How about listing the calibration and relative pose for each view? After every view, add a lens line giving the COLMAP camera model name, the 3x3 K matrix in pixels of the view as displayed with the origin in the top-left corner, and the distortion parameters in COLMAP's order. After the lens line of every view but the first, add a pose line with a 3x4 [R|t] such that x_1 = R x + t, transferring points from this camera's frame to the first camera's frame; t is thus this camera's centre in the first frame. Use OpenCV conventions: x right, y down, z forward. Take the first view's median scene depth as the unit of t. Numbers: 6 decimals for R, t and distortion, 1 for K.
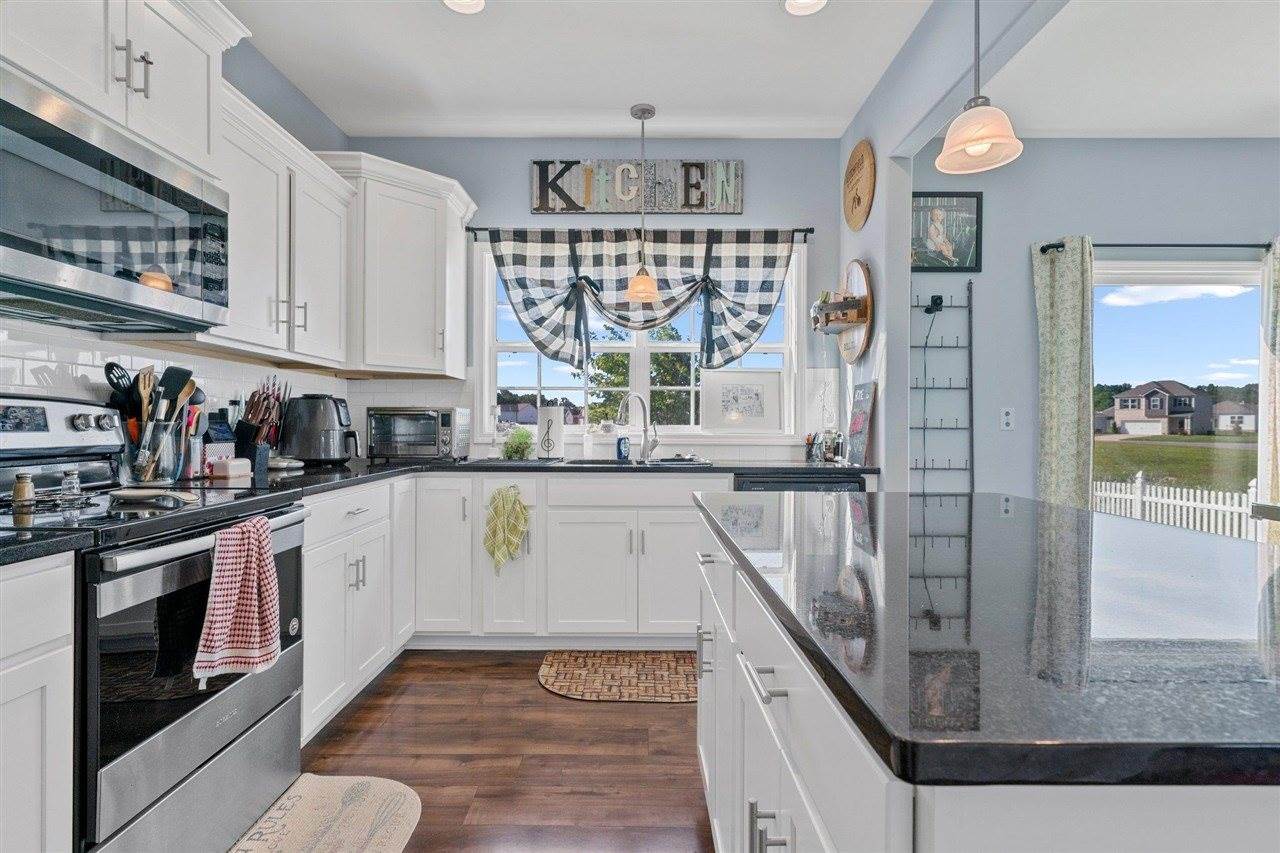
lens RADIAL K [[624.0, 0, 647.8], [0, 624.0, 432.5], [0, 0, 1]] dist [0.003214, 0.000114]
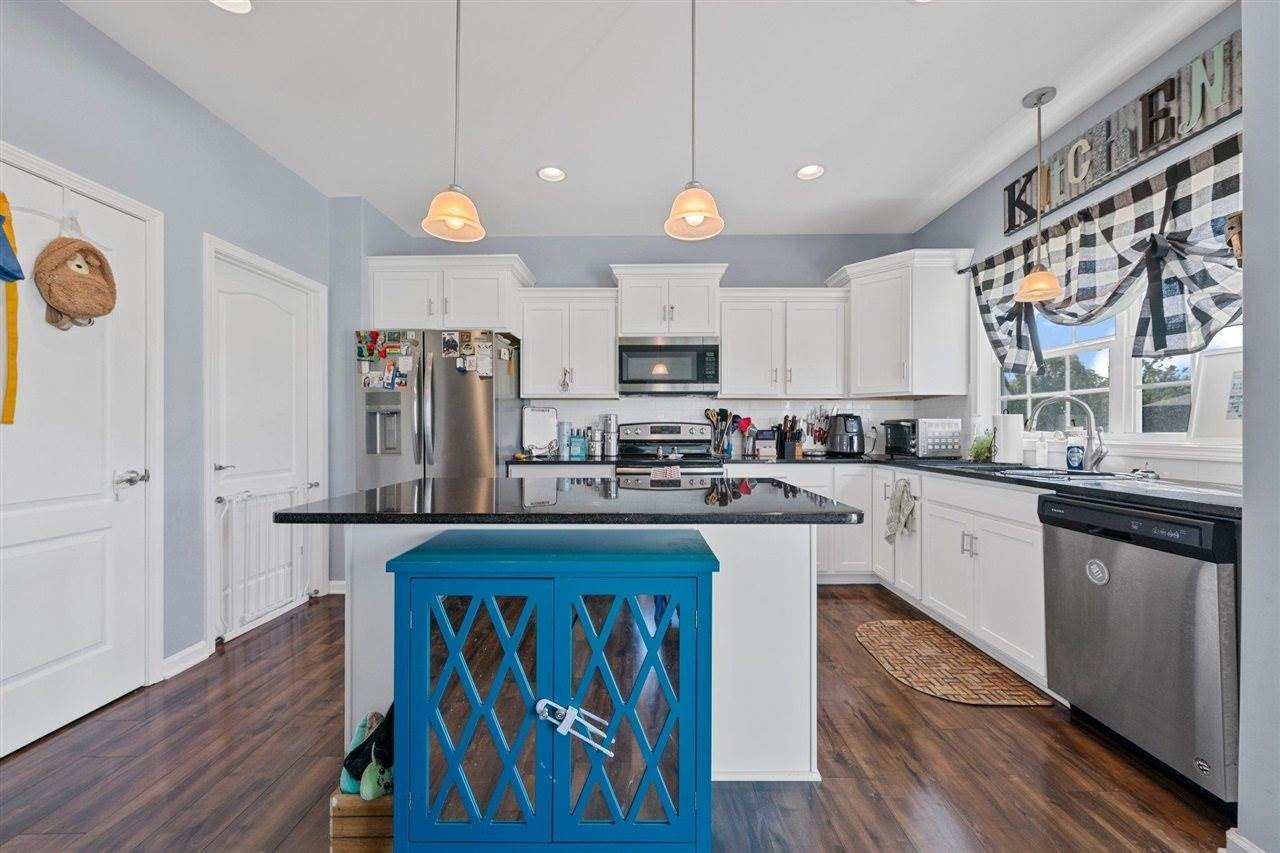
lens RADIAL K [[499.1, 0, 645.3], [0, 499.1, 425.0], [0, 0, 1]] dist [0.003438, 0.000536]
pose [[-0.009040, -0.010349, -0.999906, 0.686244], [-0.010416, 0.999893, -0.010254, -0.008425], [0.999905, 0.010322, -0.009147, 0.386807]]
